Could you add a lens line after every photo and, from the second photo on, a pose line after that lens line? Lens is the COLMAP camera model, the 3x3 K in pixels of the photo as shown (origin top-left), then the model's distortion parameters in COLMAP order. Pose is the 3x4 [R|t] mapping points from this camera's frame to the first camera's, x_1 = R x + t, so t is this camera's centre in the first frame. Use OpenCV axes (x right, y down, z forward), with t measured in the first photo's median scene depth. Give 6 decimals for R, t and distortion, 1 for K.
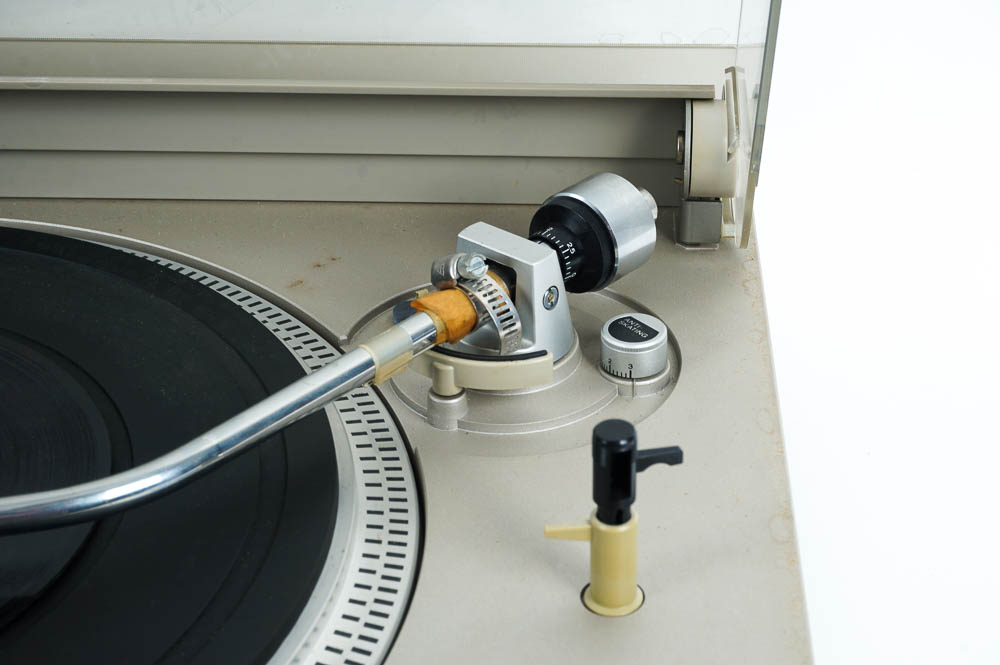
lens RADIAL K [[2146.8, 0, 500.0], [0, 2146.8, 332.5], [0, 0, 1]] dist [-0.099355, -0.087009]
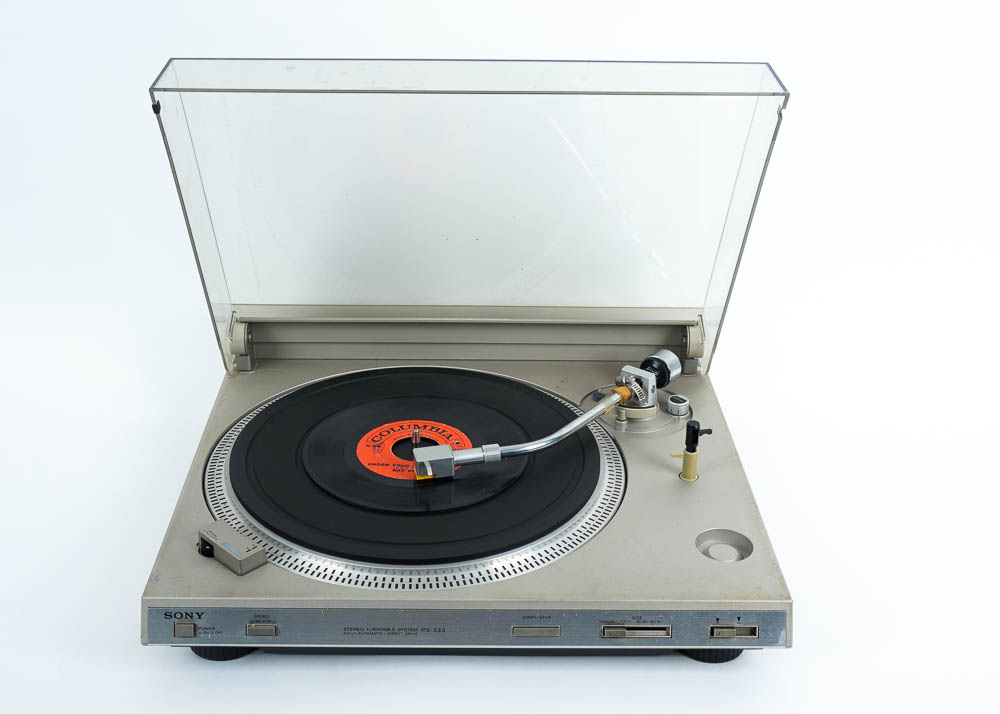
lens RADIAL K [[1210.4, 0, 500.0], [0, 1210.4, 357.0], [0, 0, 1]] dist [-0.000983, -0.011341]
pose [[0.998553, -0.003361, 0.053667, -0.291301], [0.007550, 0.996921, -0.078045, 0.072540], [-0.053239, 0.078337, 0.995504, -0.738629]]
